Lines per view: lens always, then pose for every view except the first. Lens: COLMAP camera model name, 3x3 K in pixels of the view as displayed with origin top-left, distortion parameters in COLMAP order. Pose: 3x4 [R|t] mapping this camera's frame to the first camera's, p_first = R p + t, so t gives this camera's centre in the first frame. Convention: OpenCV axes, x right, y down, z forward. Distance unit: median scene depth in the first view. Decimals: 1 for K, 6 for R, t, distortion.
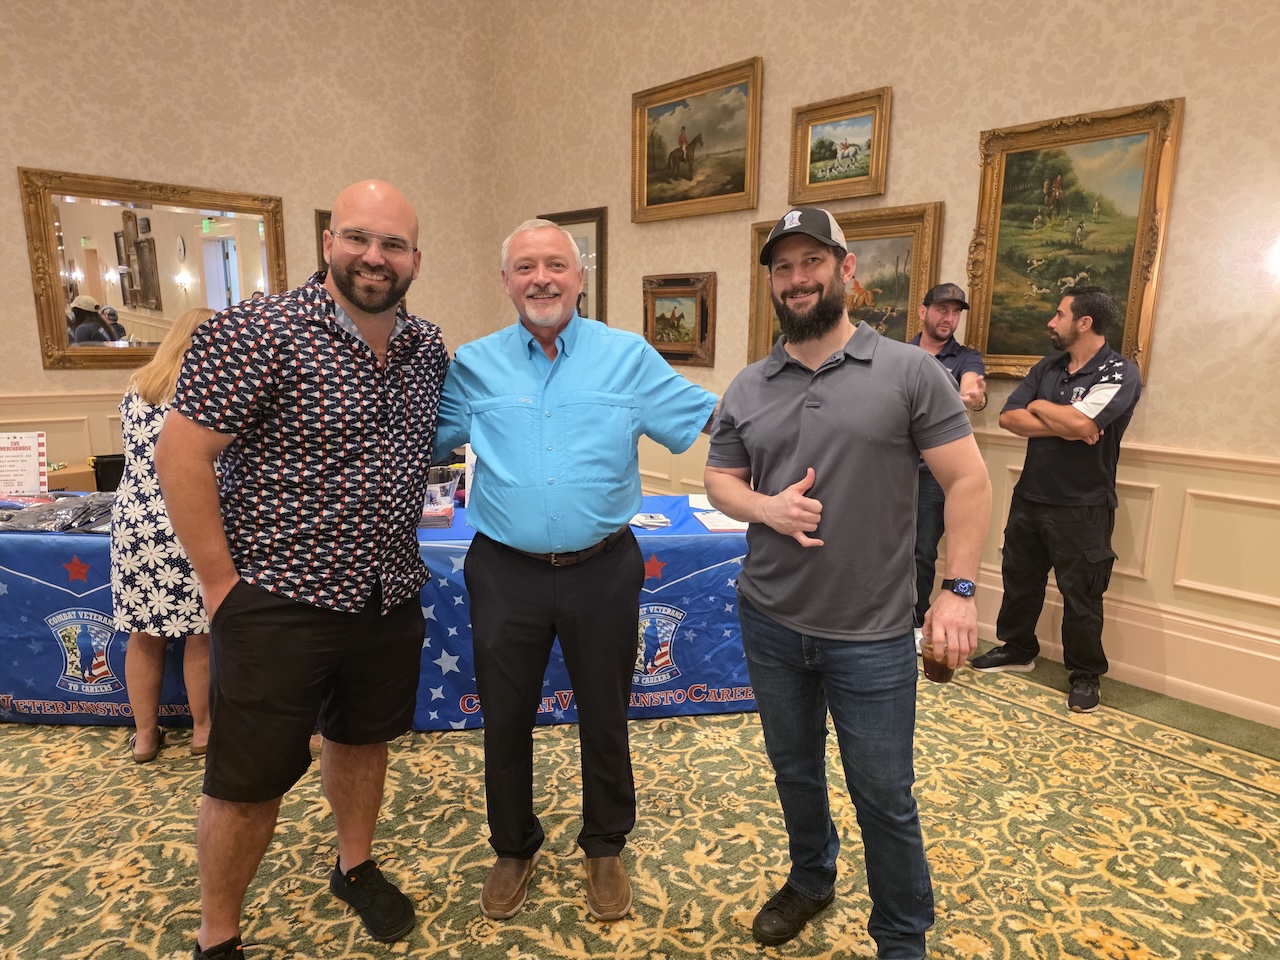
lens RADIAL K [[857.5, 0, 645.2], [0, 857.5, 529.7], [0, 0, 1]] dist [-0.003213, -0.005905]
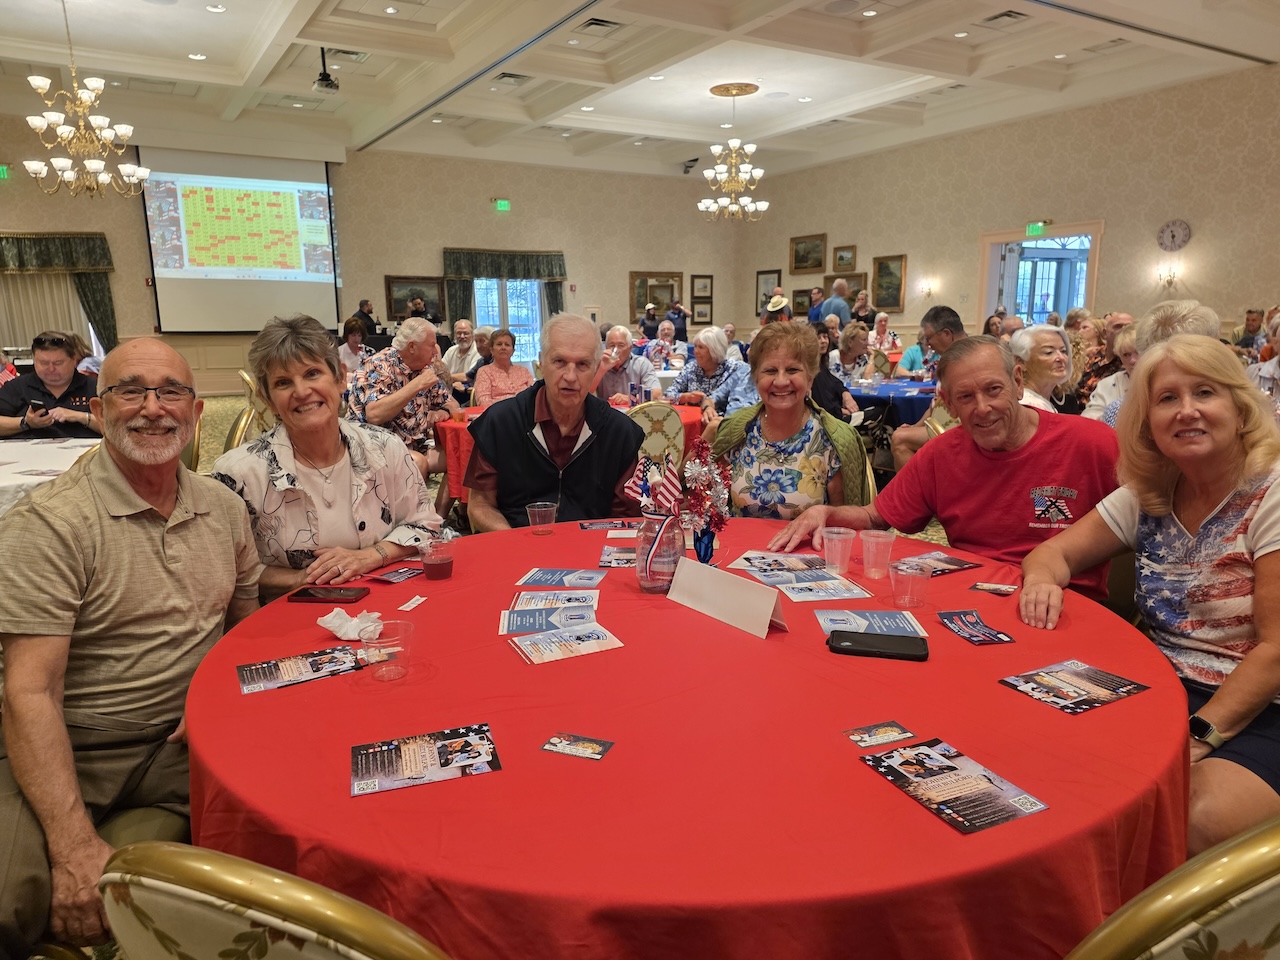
lens RADIAL K [[846.1, 0, 609.2], [0, 846.1, 480.0], [0, 0, 1]] dist [0.065757, -0.060990]
pose [[0.982743, 0.000473, -0.184977, -0.110695], [-0.007126, 0.999351, -0.035304, 0.689674], [0.184840, 0.036013, 0.982109, -2.868983]]
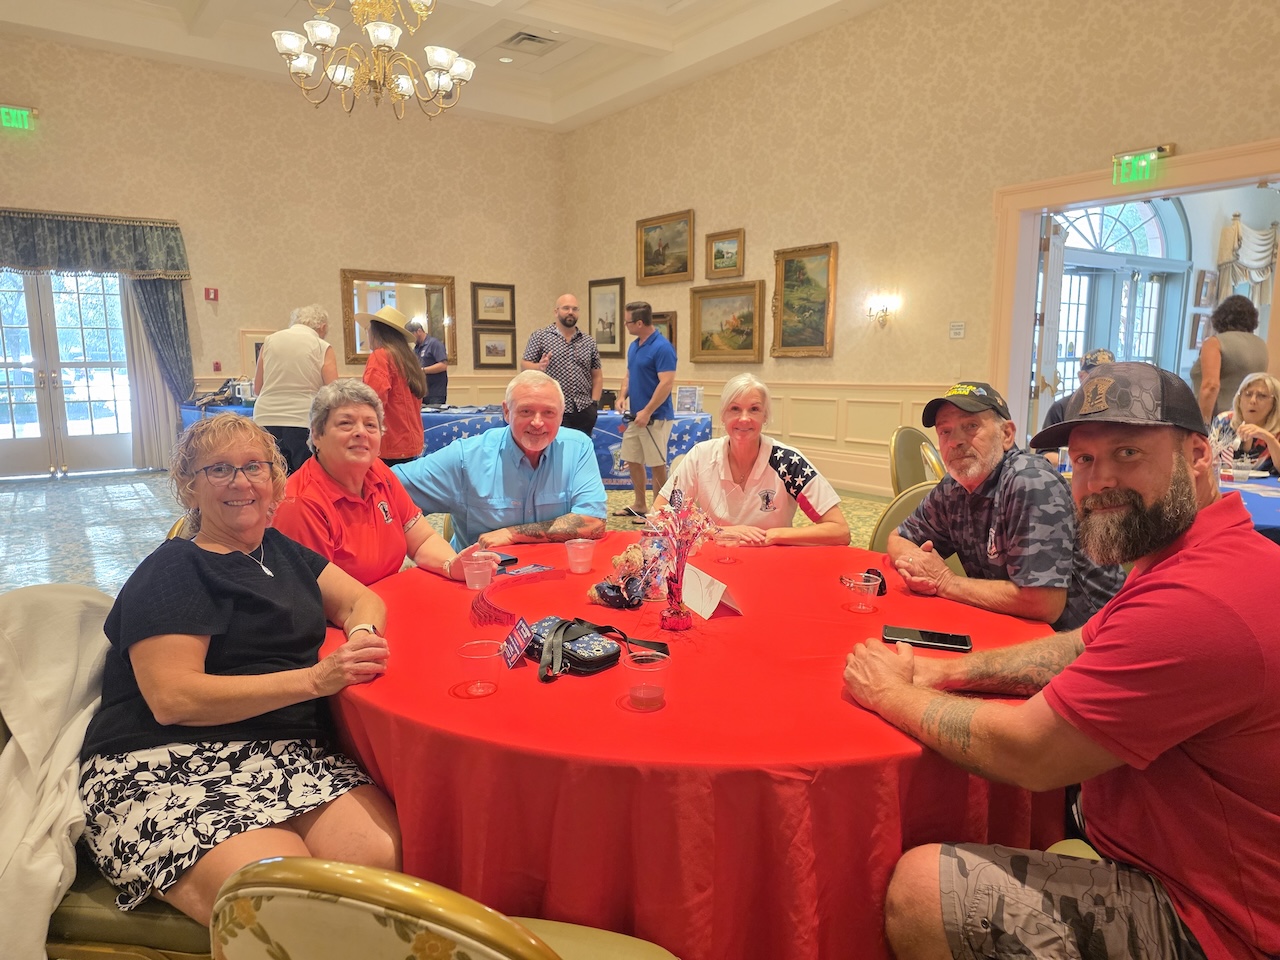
lens RADIAL K [[846.4, 0, 637.1], [0, 846.4, 494.6], [0, 0, 1]] dist [-0.000267, -0.003024]
pose [[0.996120, -0.000747, -0.088001, 0.178304], [-0.005148, 0.997757, -0.066737, 0.270710], [0.087854, 0.066931, 0.993882, -0.987330]]
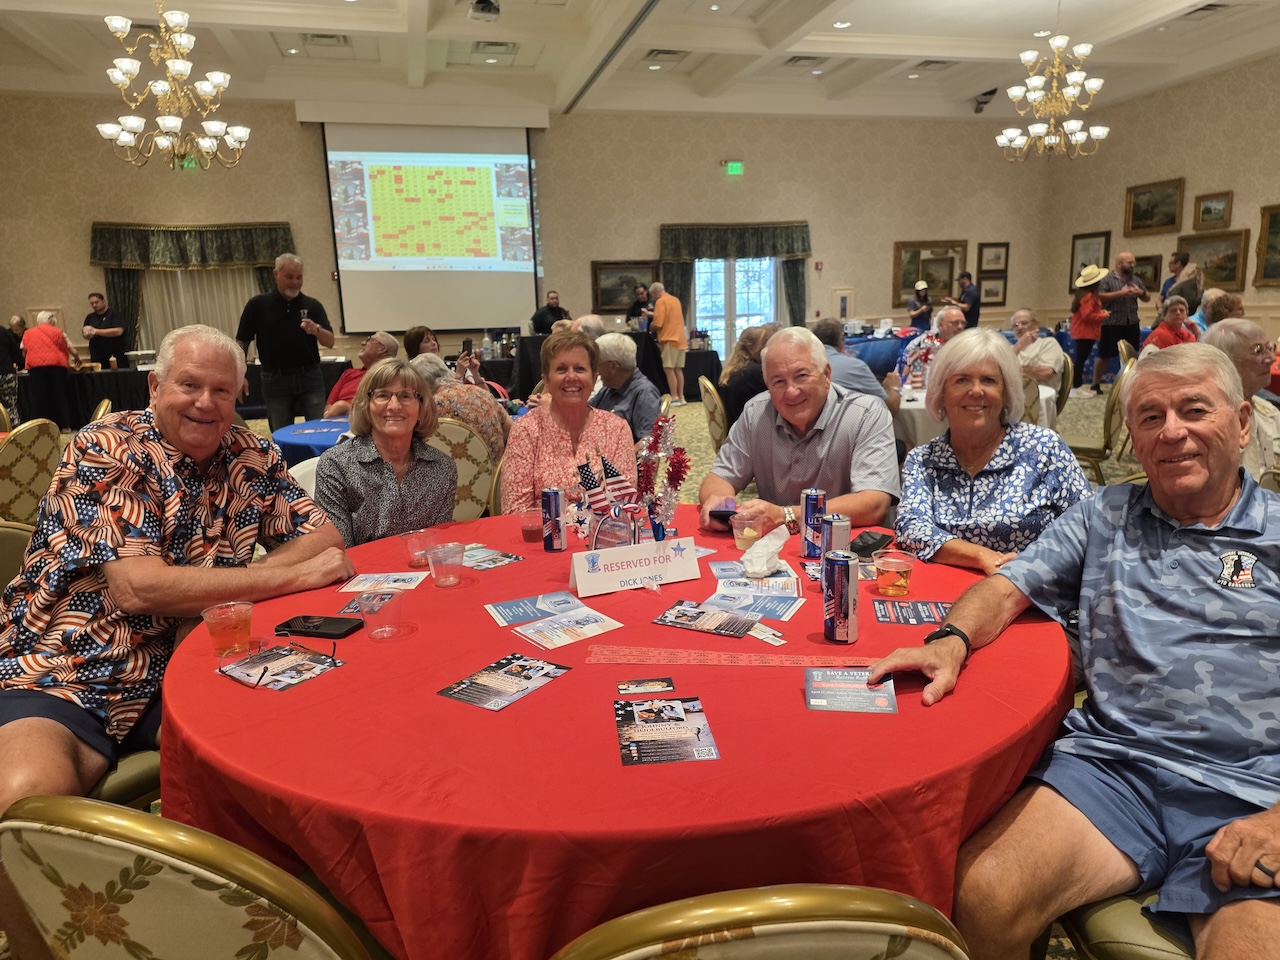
lens RADIAL K [[867.9, 0, 640.3], [0, 867.9, 483.4], [0, 0, 1]] dist [0.100910, -0.095049]
pose [[0.900095, 0.033415, -0.434410, -0.159469], [-0.044830, 0.998866, -0.016054, 0.553487], [0.433381, 0.033924, 0.900572, -2.289935]]
